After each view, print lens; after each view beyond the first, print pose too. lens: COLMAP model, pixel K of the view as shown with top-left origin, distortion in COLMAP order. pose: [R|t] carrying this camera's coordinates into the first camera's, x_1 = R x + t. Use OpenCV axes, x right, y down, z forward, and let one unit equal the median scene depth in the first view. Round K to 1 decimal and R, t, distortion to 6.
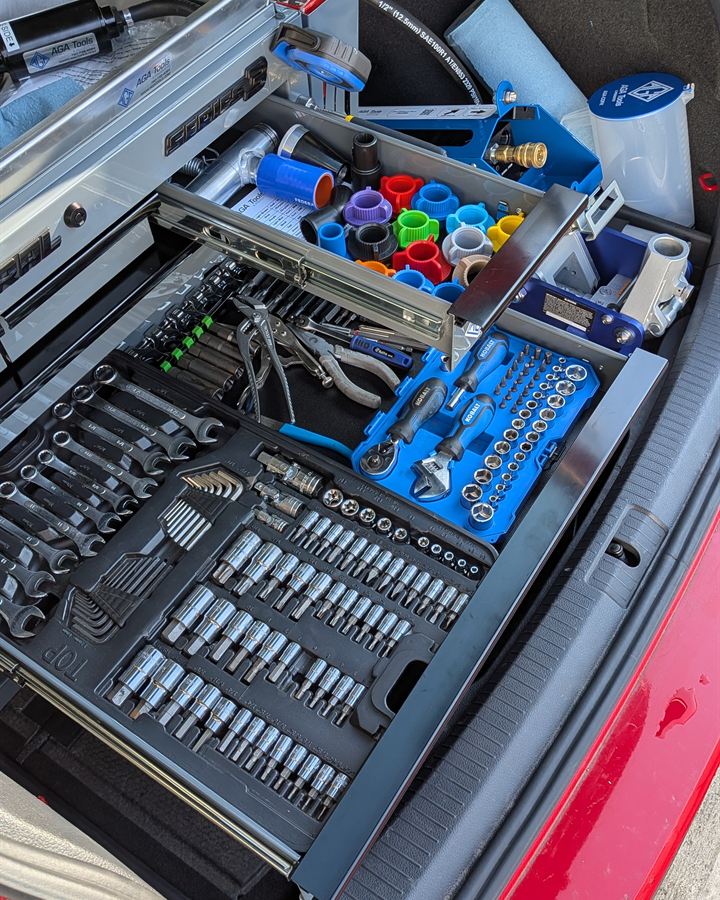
lens RADIAL K [[917.9, 0, 360.5], [0, 917.9, 413.1], [0, 0, 1]] dist [-0.001457, -0.031545]
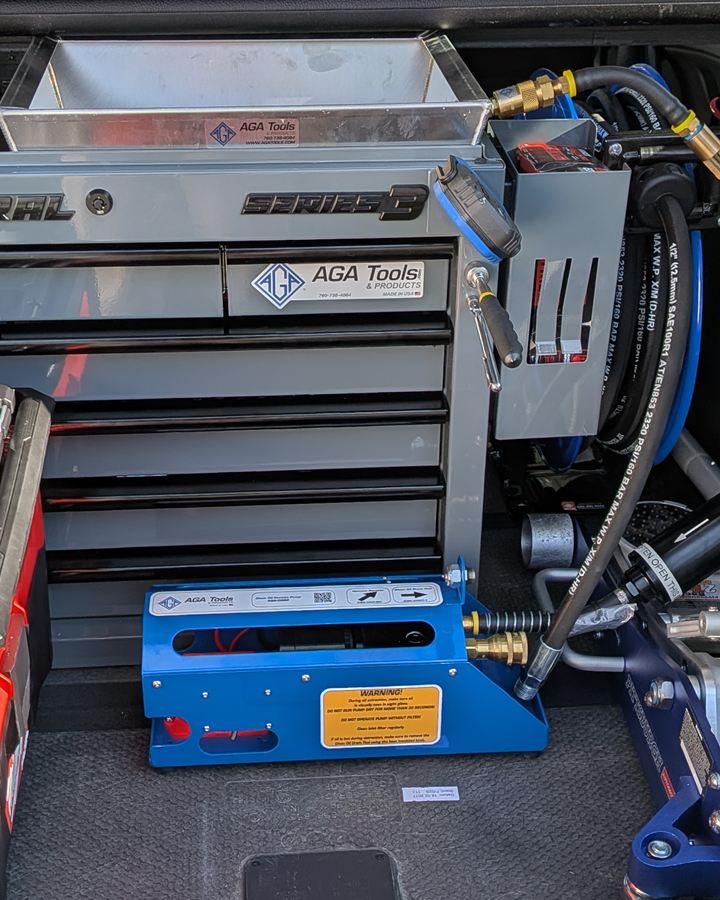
lens RADIAL K [[1398.4, 0, 360.0], [0, 1398.4, 450.0], [0, 0, 1]] dist [0.019465, 0.129701]
pose [[0.620706, 0.410730, -0.667851, 0.691605], [-0.638025, 0.759673, -0.125785, -0.005993], [0.455685, 0.504181, 0.733589, 0.133061]]
